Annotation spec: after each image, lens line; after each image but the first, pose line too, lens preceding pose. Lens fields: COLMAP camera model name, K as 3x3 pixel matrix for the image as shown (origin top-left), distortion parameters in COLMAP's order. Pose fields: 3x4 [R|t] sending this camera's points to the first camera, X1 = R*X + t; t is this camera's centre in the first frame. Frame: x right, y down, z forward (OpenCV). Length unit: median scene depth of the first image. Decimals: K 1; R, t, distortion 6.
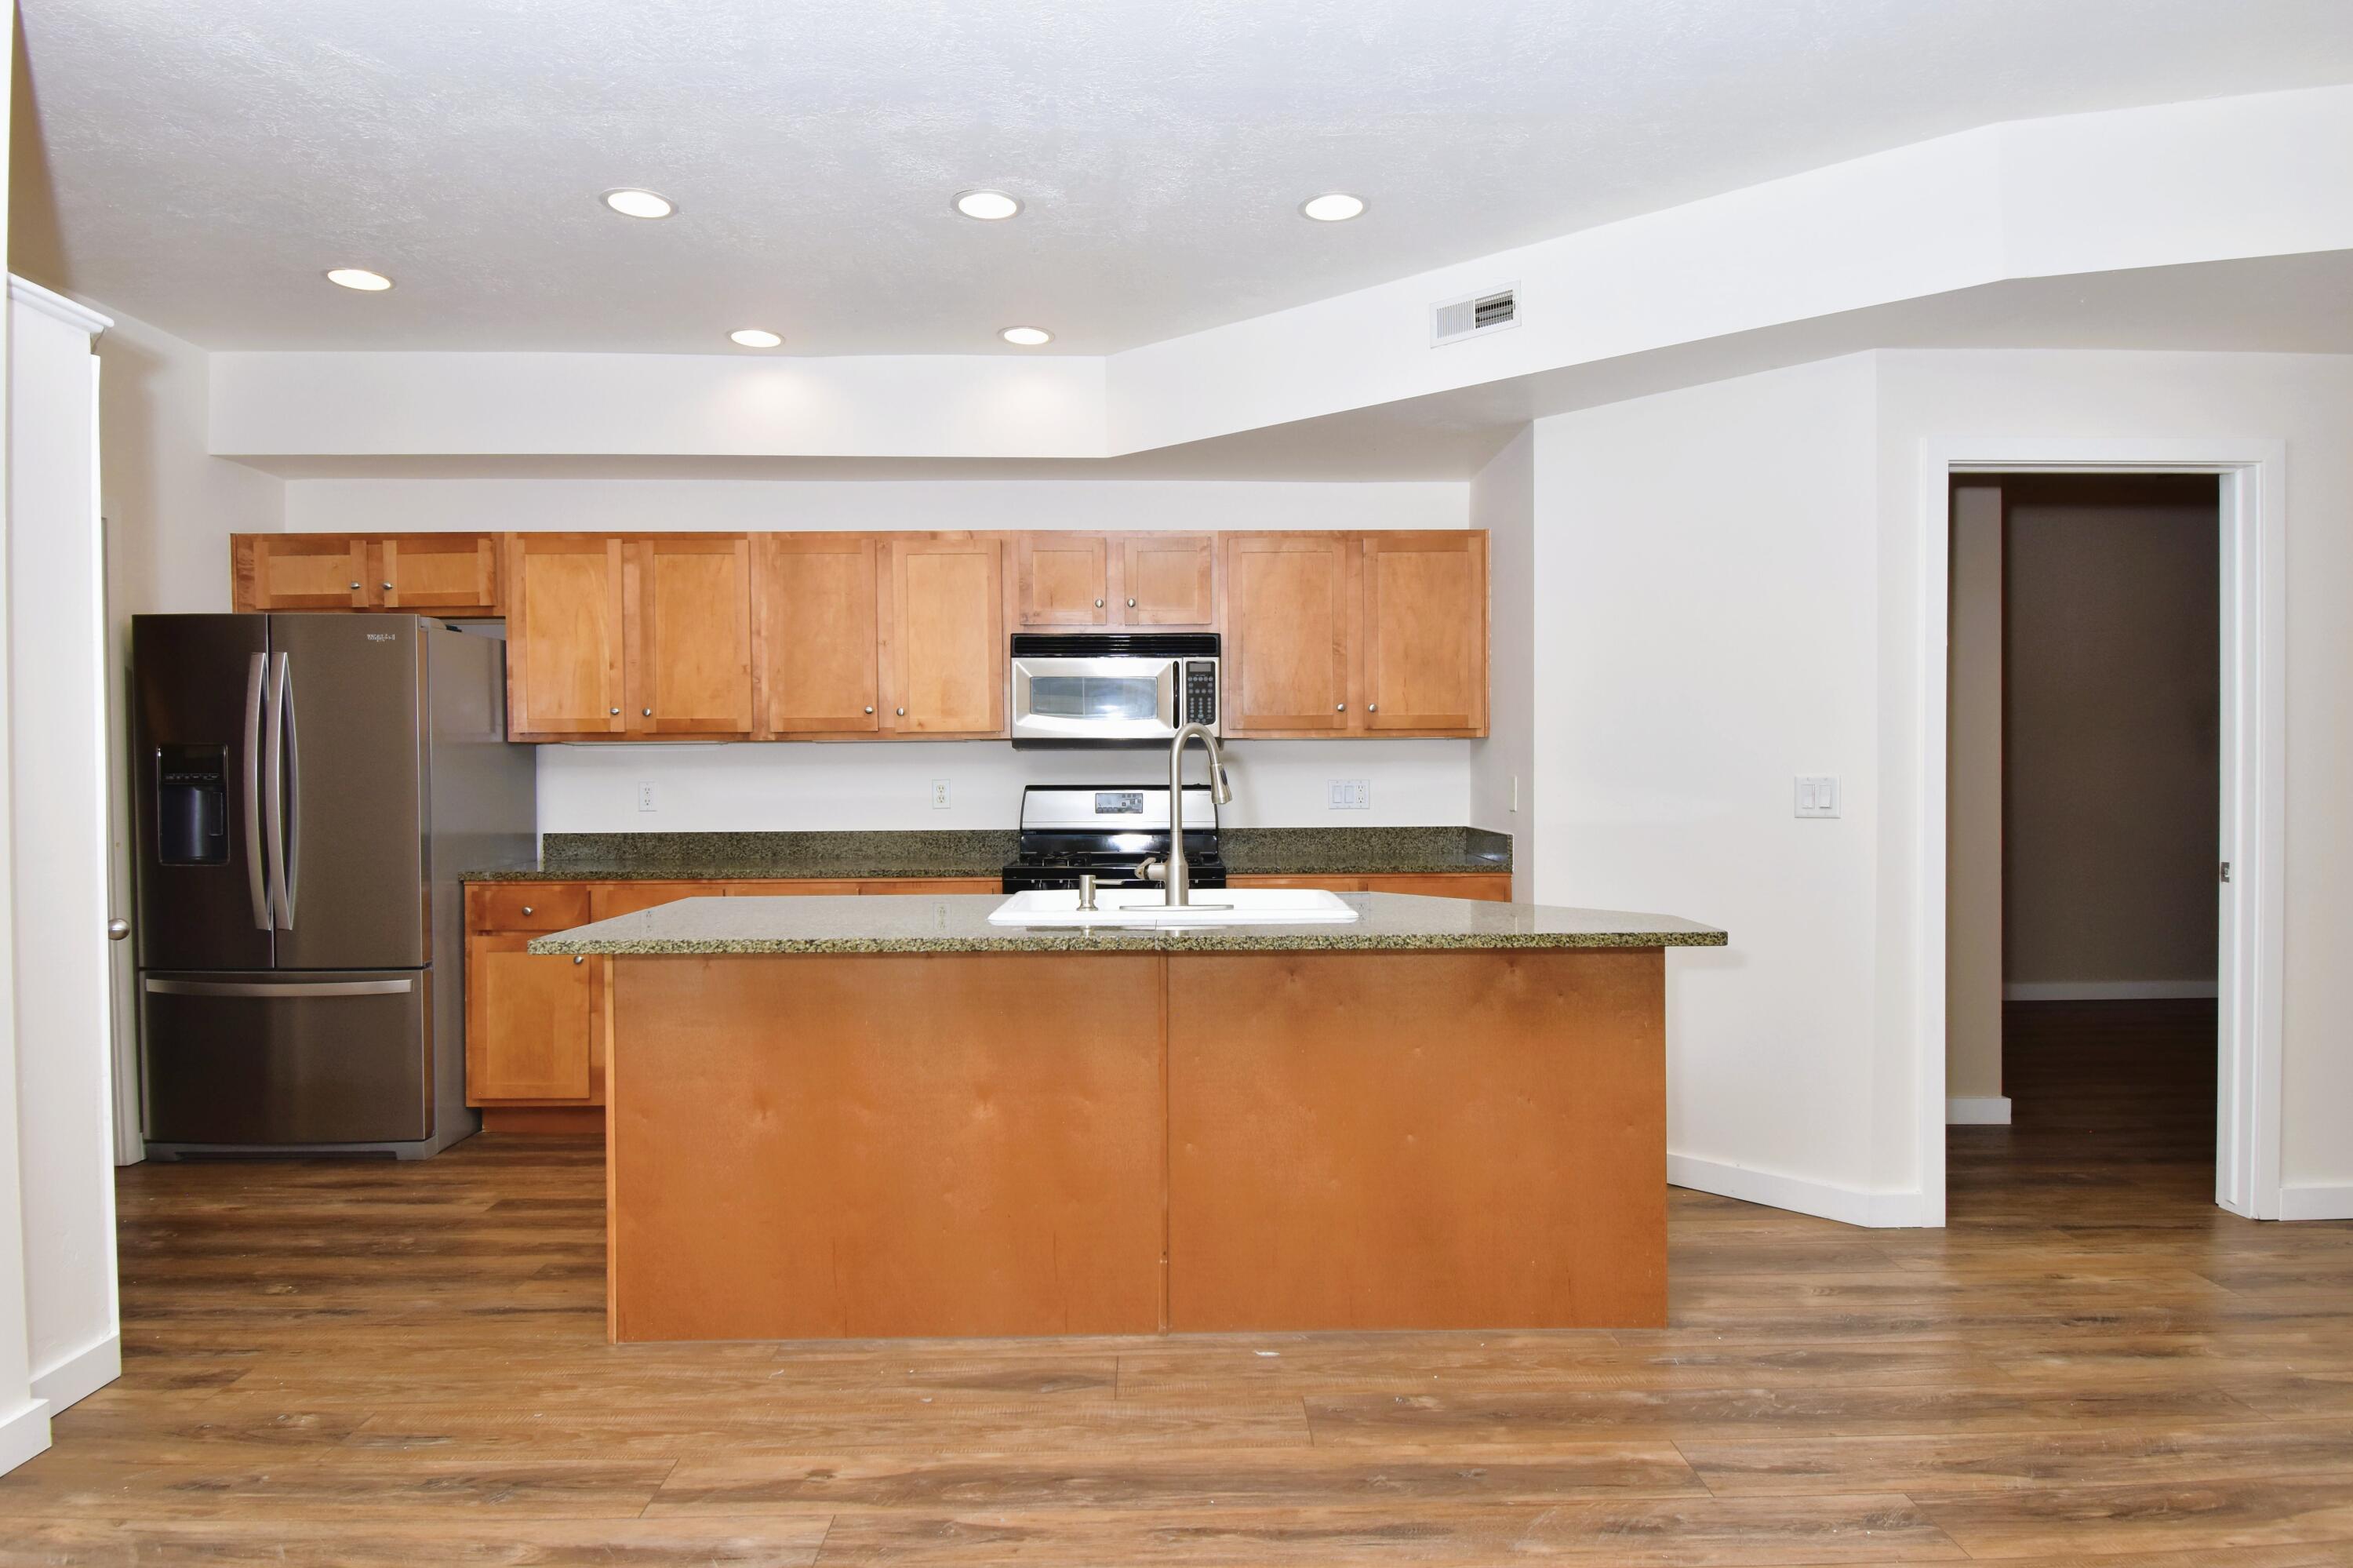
lens RADIAL K [[1329.2, 0, 1174.5], [0, 1329.2, 766.8], [0, 0, 1]] dist [0.021862, -0.031323]
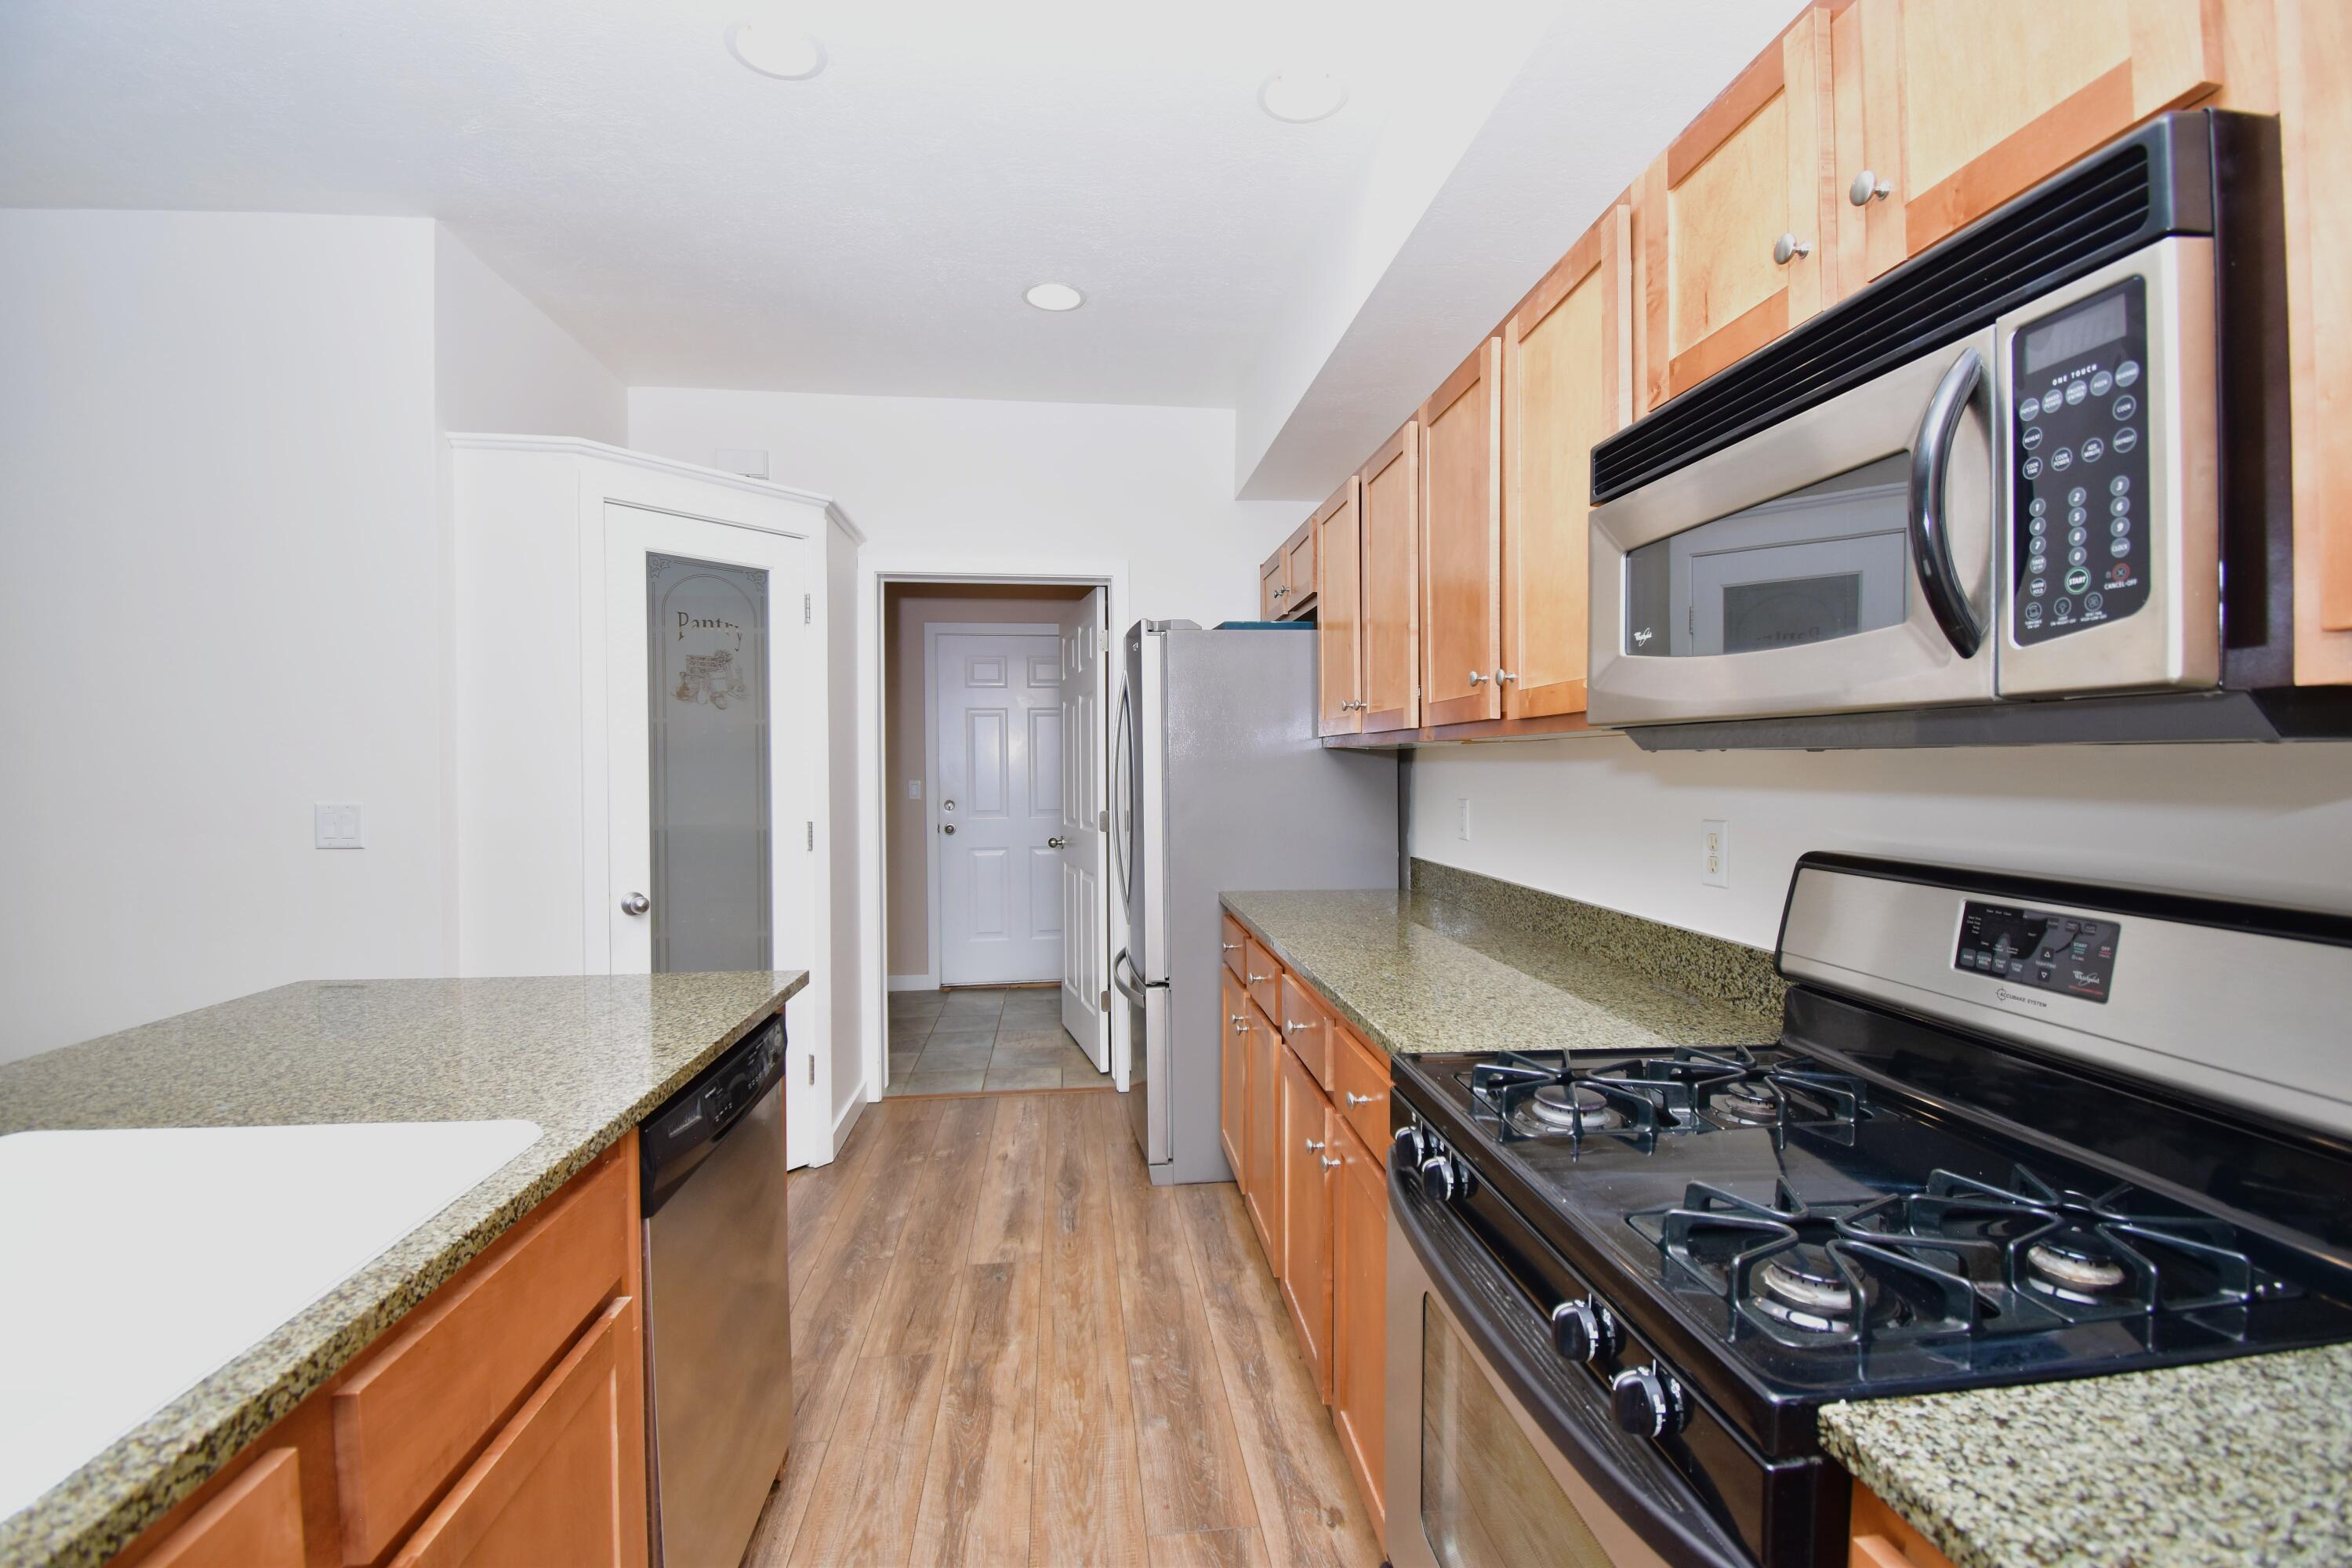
lens RADIAL K [[1053.6, 0, 1176.8], [0, 1053.6, 767.4], [0, 0, 1]] dist [0.001959, 0.000037]
pose [[0.080598, 0.011524, -0.996680, 0.166175], [-0.000631, 0.999934, 0.011511, -0.011770], [0.996746, -0.000299, 0.080600, 0.852215]]
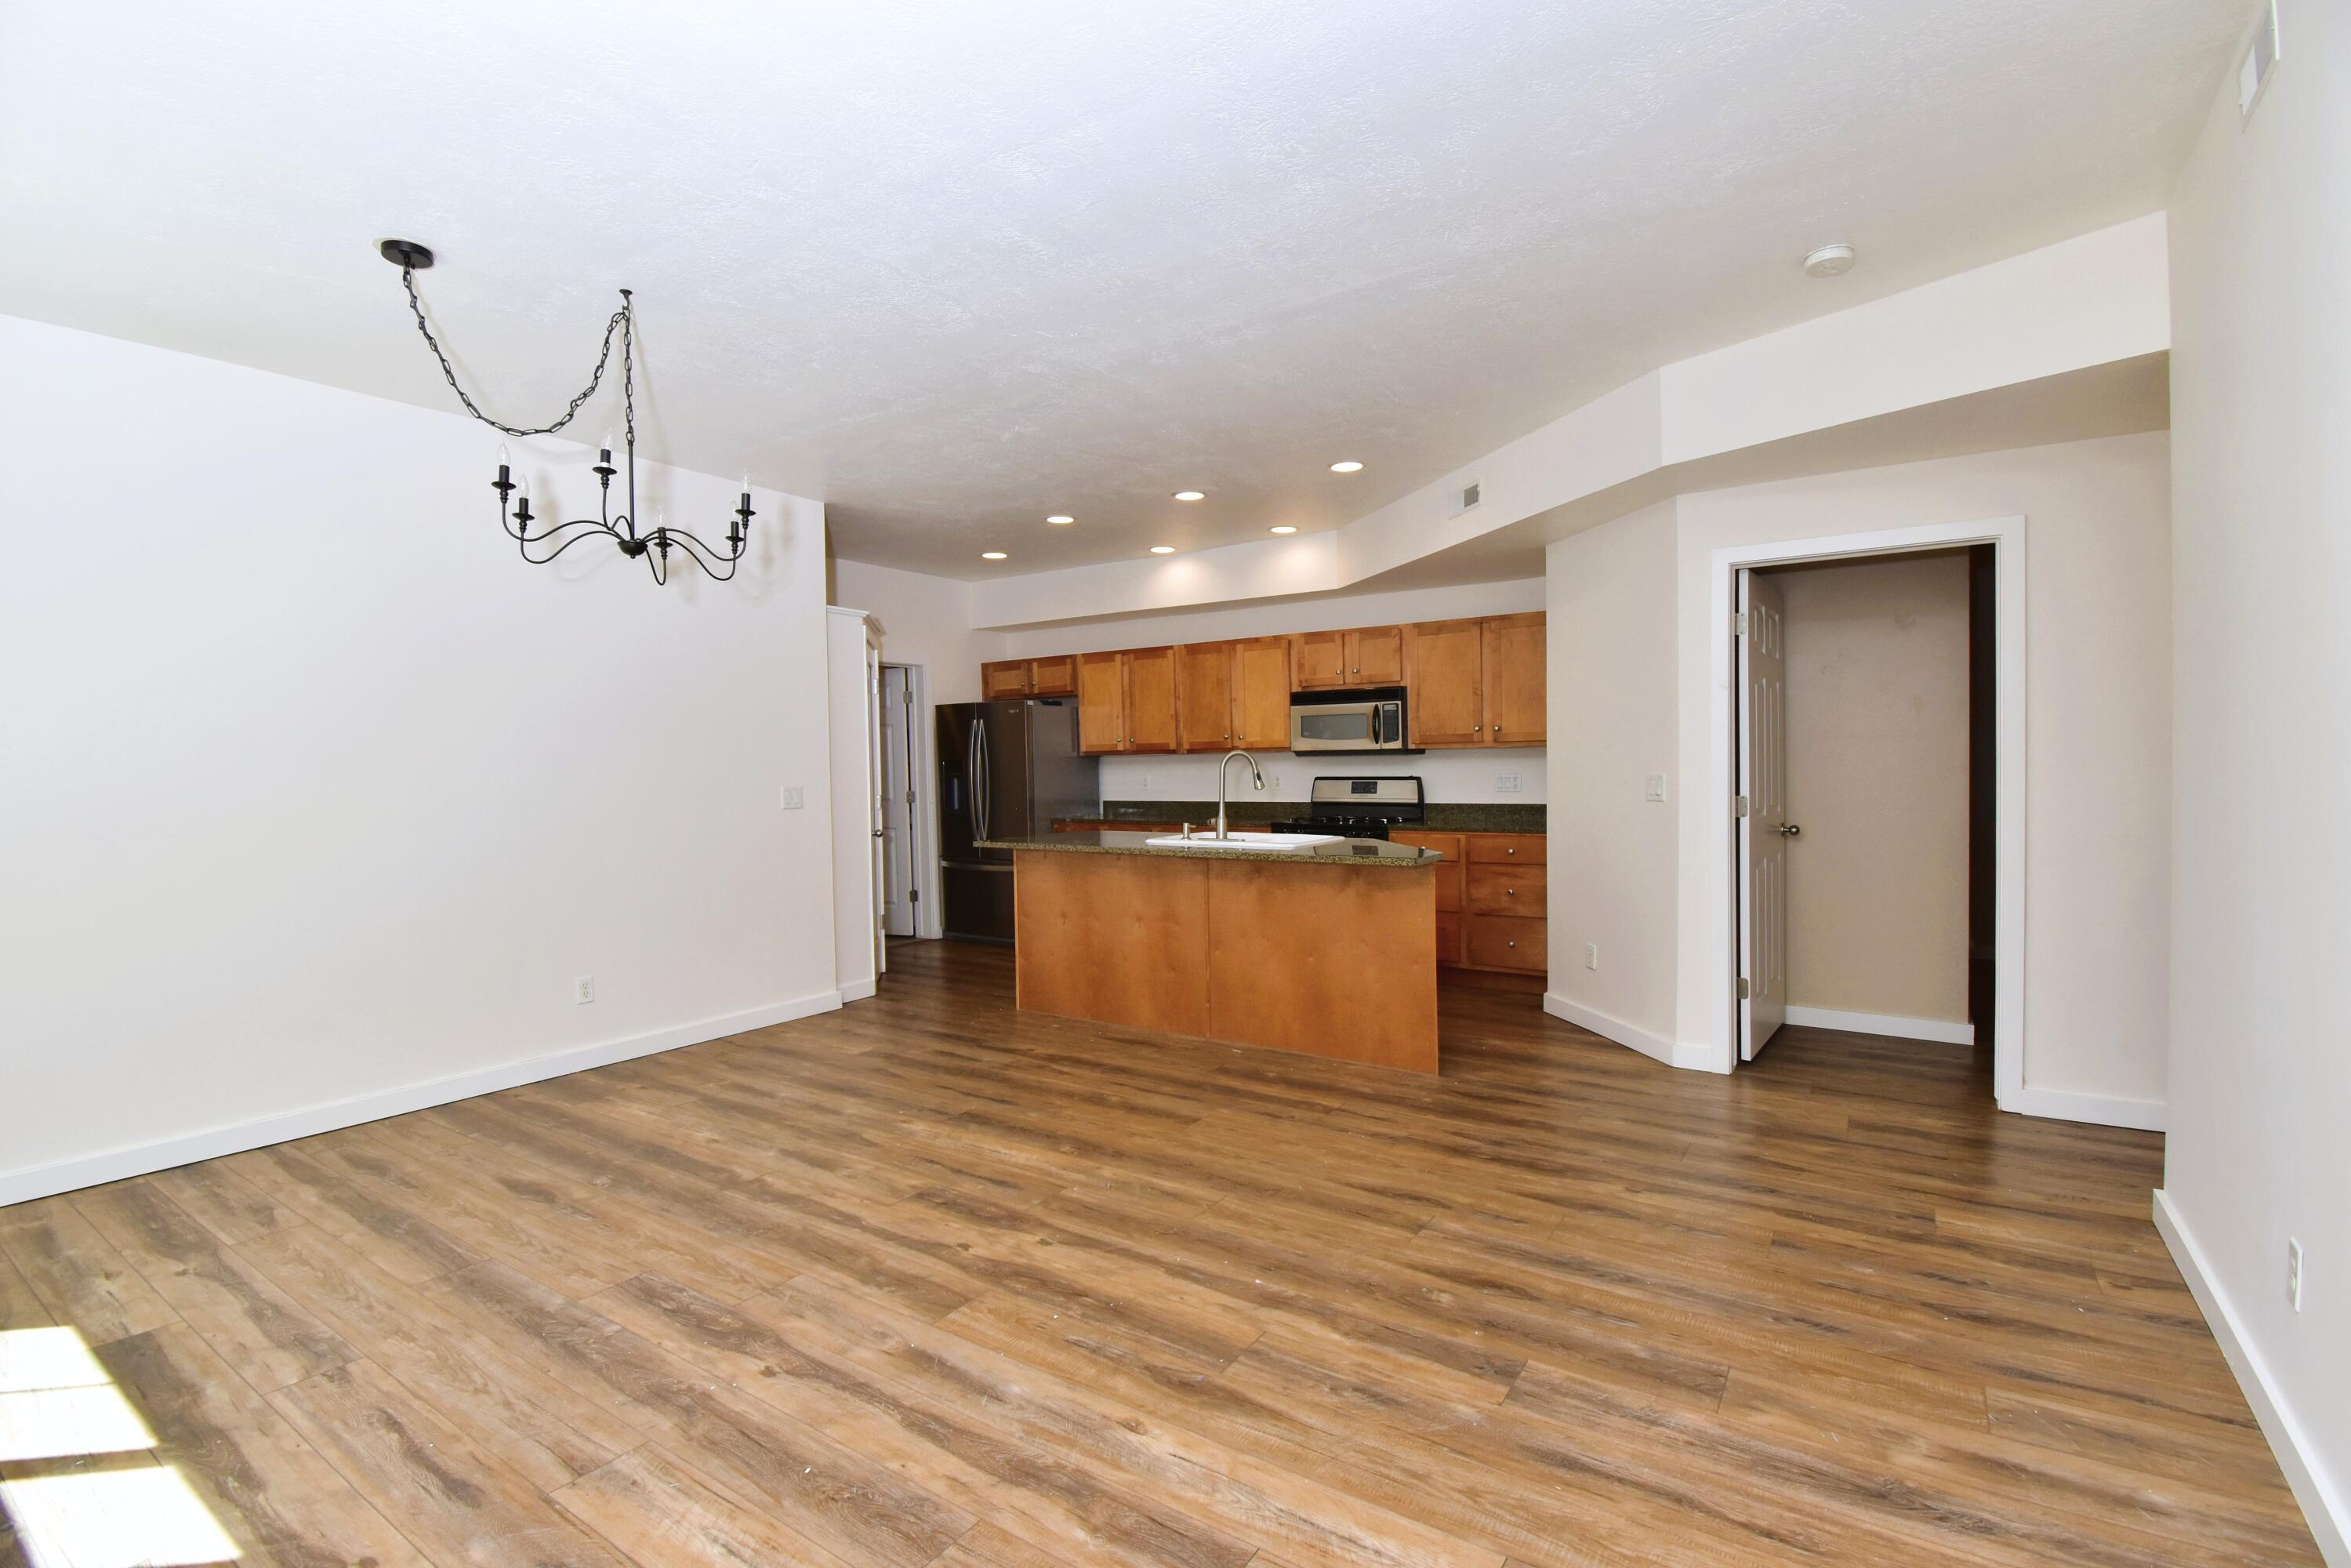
lens RADIAL K [[1053.2, 0, 1176.3], [0, 1053.2, 767.4], [0, 0, 1]] dist [0.001959, 0.000037]
pose [[0.816457, -0.004727, -0.577387, 0.566665], [0.013889, 0.999838, 0.011454, -0.017753], [0.577239, -0.017371, 0.816390, -0.243416]]
